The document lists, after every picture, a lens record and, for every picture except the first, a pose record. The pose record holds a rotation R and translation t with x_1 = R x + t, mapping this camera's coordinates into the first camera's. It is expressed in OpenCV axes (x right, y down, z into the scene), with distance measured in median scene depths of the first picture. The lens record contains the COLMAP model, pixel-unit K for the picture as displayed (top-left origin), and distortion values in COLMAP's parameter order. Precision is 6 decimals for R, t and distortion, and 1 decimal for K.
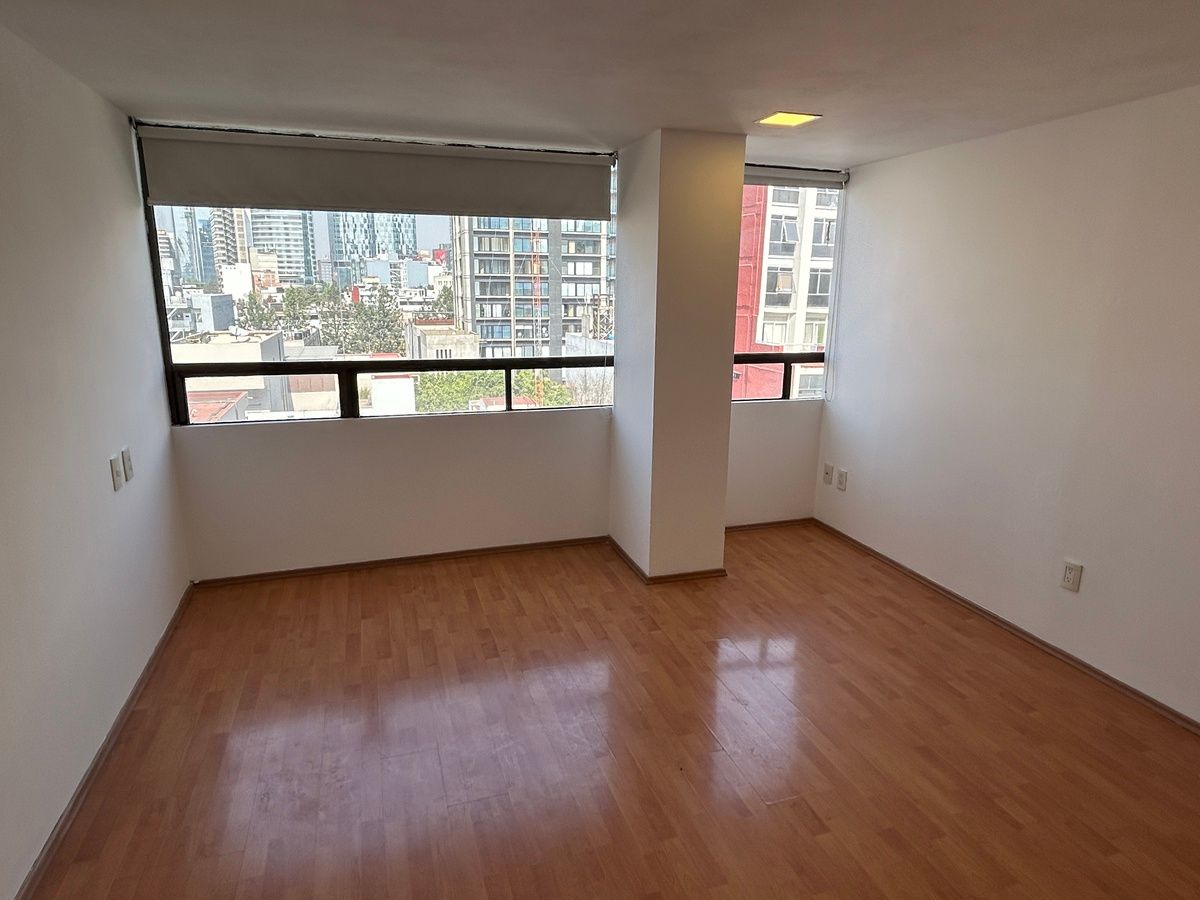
lens RADIAL K [[702.5, 0, 600.0], [0, 702.5, 450.0], [0, 0, 1]] dist [-0.008317, -0.000758]
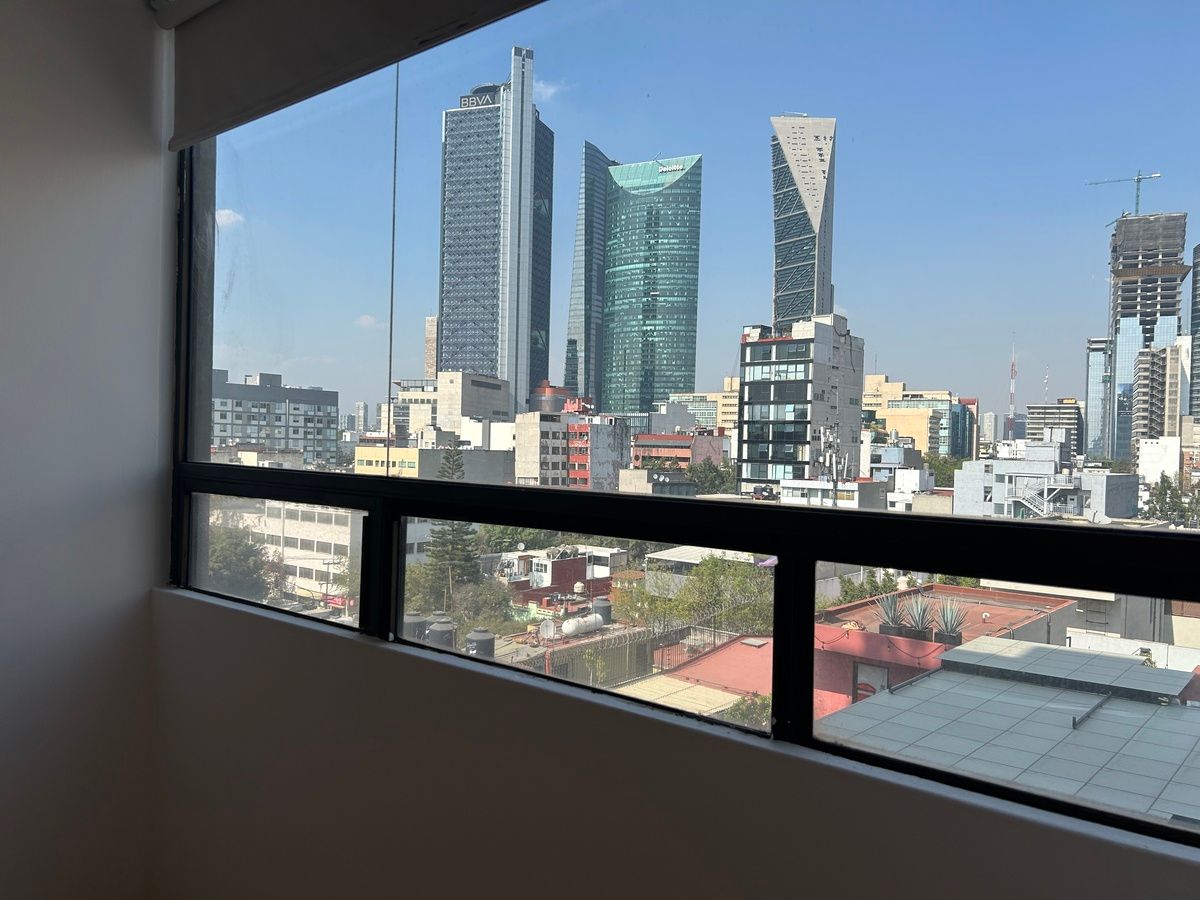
lens RADIAL K [[897.5, 0, 569.7], [0, 897.5, 457.9], [0, 0, 1]] dist [-0.004497, -0.004803]
pose [[0.496525, 0.014009, -0.867910, 0.062513], [-0.218143, 0.969794, -0.109145, -0.099770], [0.840165, 0.243521, 0.484583, 0.809751]]
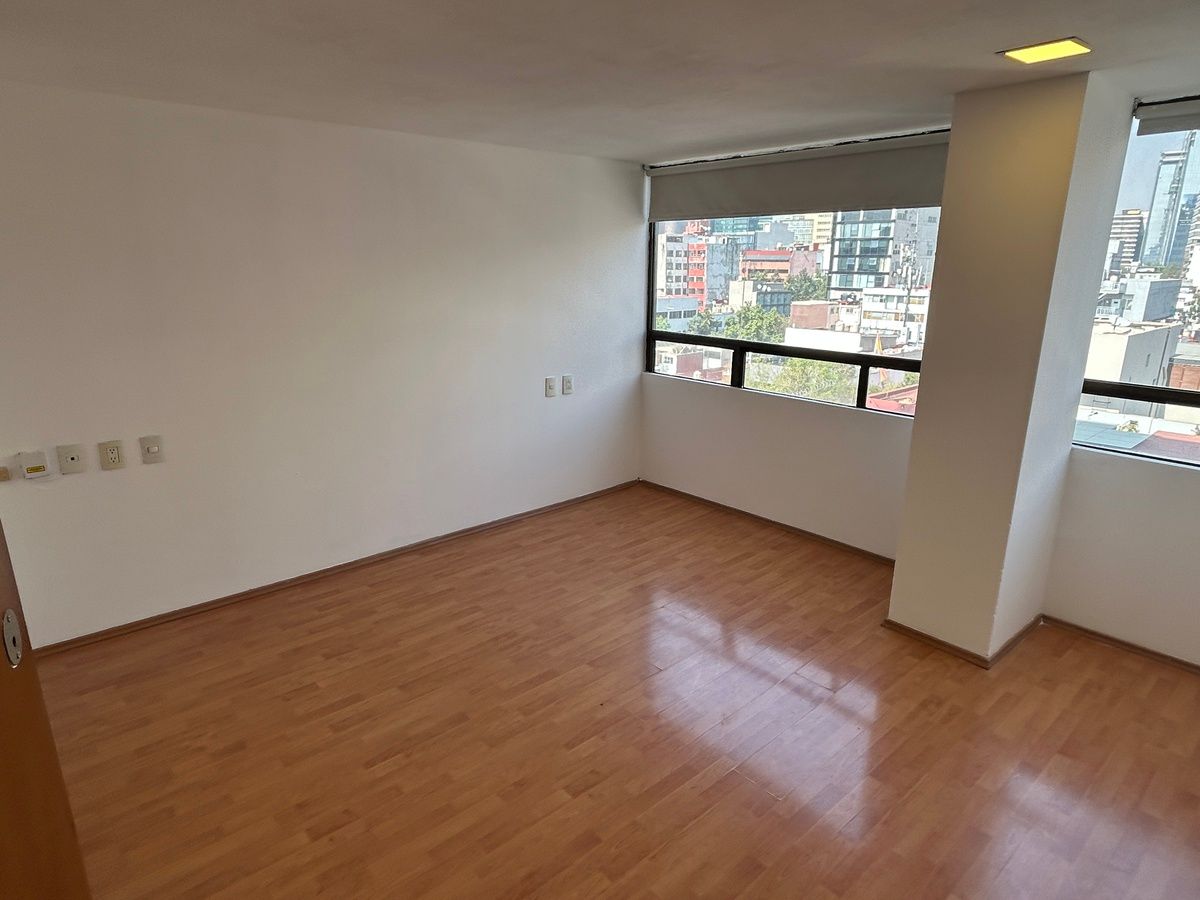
lens RADIAL K [[699.0, 0, 599.9], [0, 699.0, 452.3], [0, 0, 1]] dist [-0.003468, -0.001072]
pose [[0.388045, 0.236756, -0.890712, 0.637973], [-0.212972, 0.963320, 0.163273, -0.081608], [0.896696, 0.126339, 0.424234, 0.278182]]
